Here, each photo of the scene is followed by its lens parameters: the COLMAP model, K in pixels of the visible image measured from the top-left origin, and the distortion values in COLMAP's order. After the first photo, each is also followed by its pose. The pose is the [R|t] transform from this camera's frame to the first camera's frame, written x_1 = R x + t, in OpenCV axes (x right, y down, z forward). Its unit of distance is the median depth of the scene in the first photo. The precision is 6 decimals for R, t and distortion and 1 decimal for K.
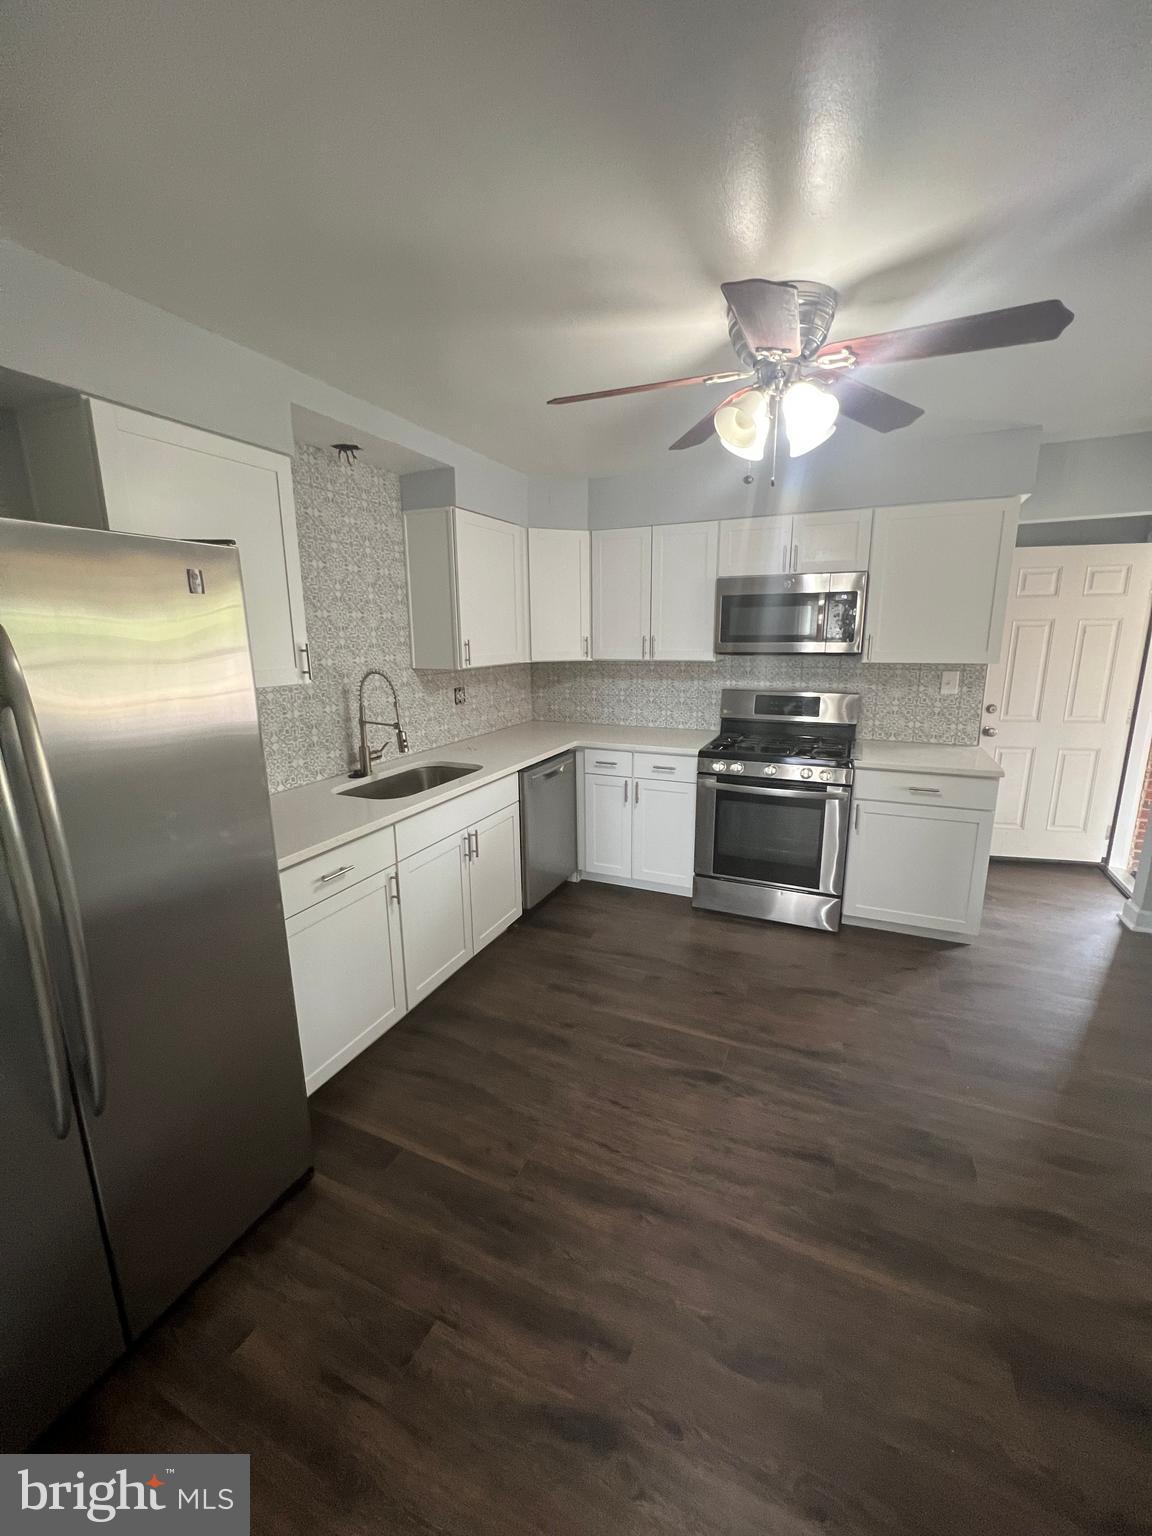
lens RADIAL K [[612.4, 0, 574.4], [0, 612.4, 767.3], [0, 0, 1]] dist [-0.000585, 0.000358]
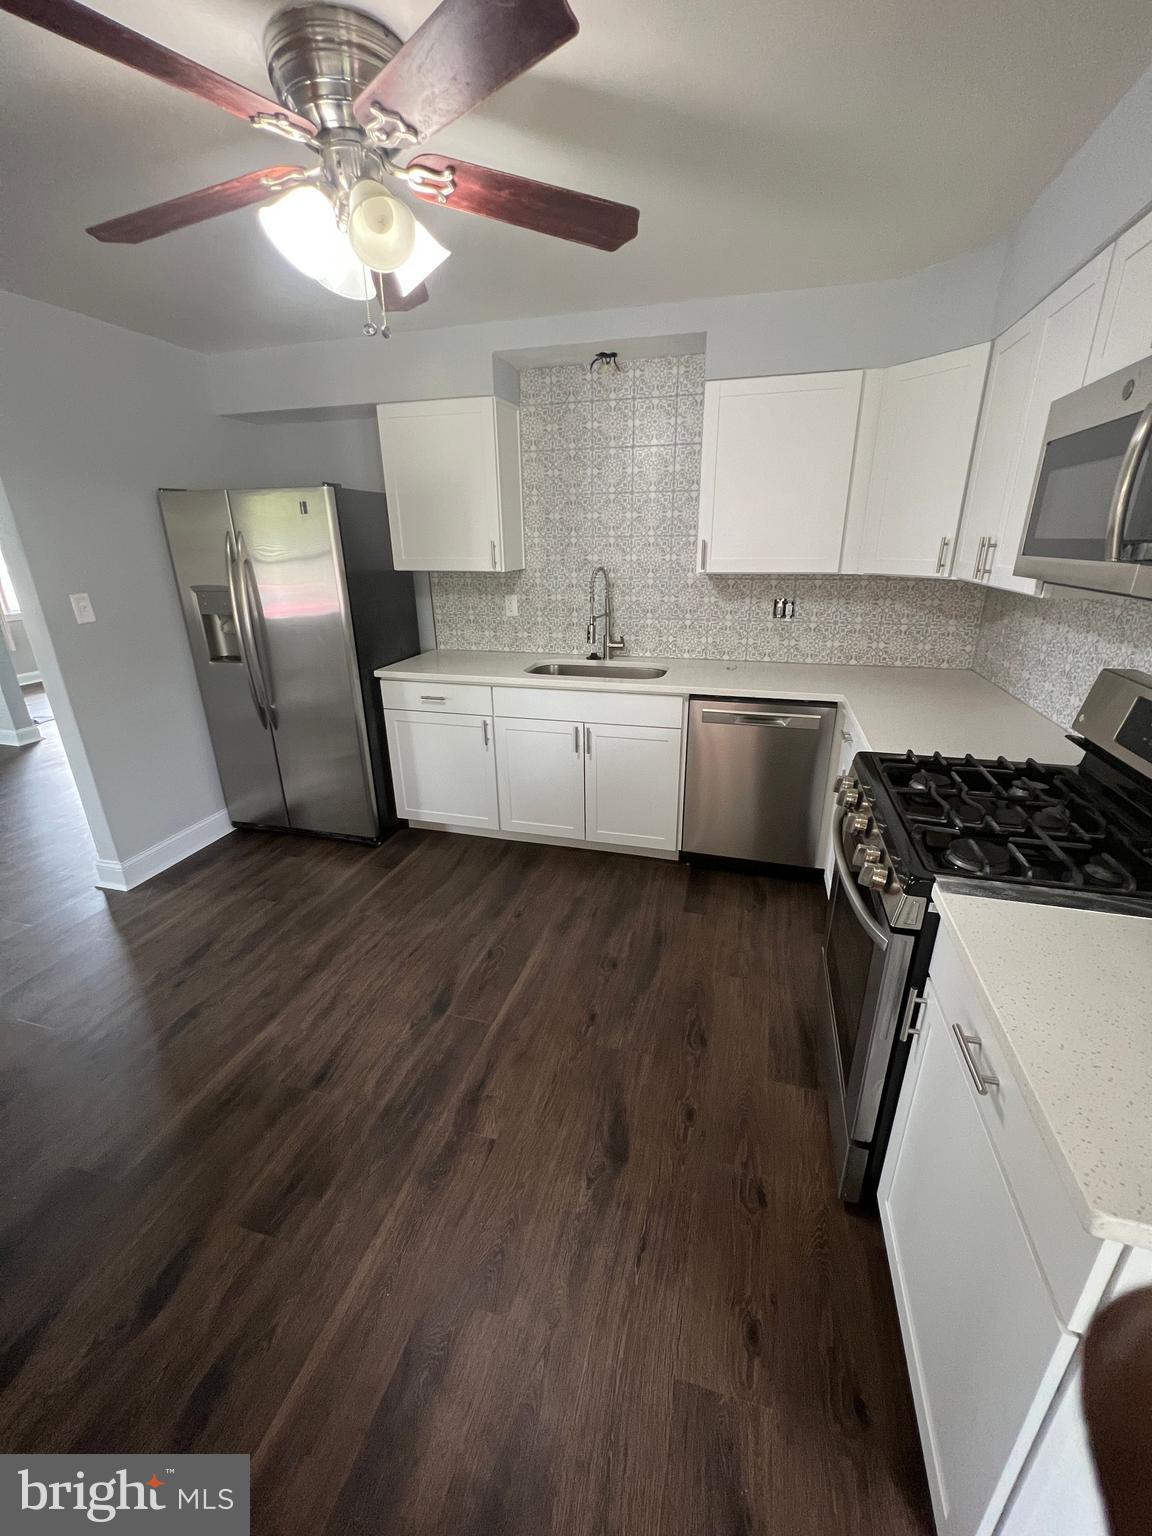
lens RADIAL K [[612.4, 0, 577.8], [0, 612.4, 764.4], [0, 0, 1]] dist [-0.000585, 0.000358]
pose [[0.152584, 0.351044, -0.923843, 0.819767], [-0.206617, 0.925463, 0.317534, -0.167944], [0.966451, 0.142431, 0.213743, 0.755638]]
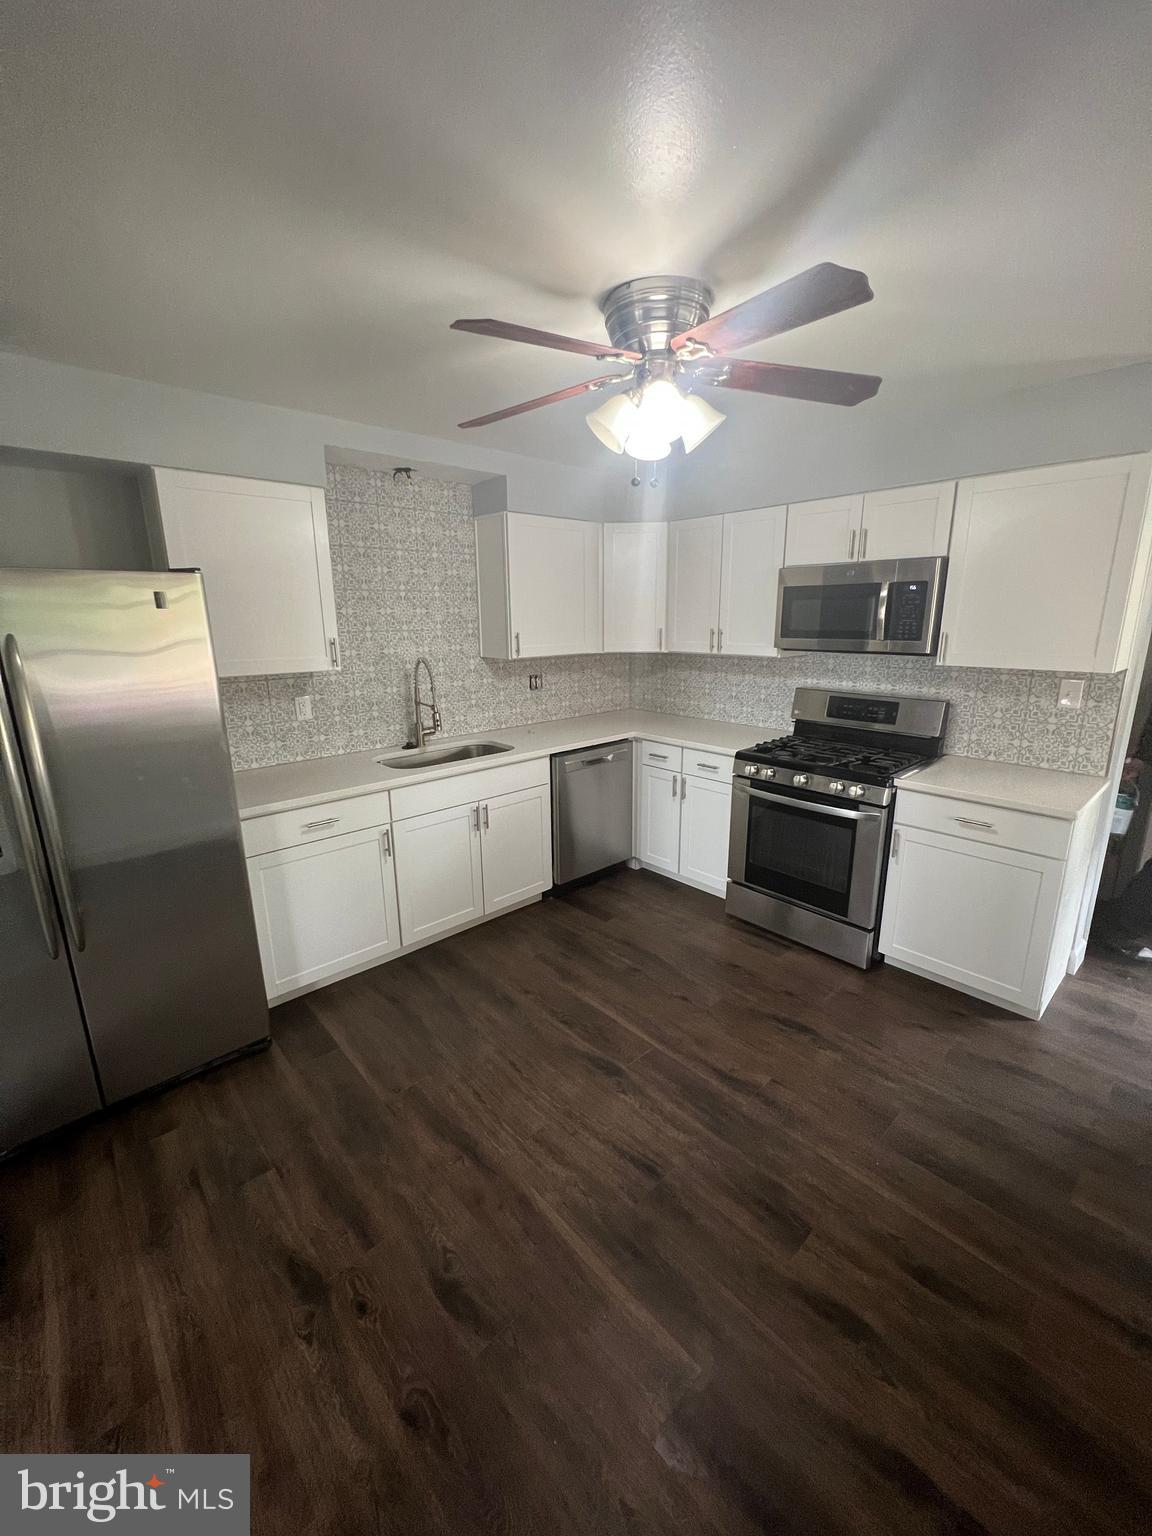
lens RADIAL K [[612.4, 0, 576.3], [0, 612.4, 766.3], [0, 0, 1]] dist [-0.000585, 0.000358]
pose [[0.917914, 0.097482, -0.384617, 0.409624], [-0.085574, 0.995175, 0.048000, -0.034589], [0.387440, -0.011147, 0.921827, 0.029453]]
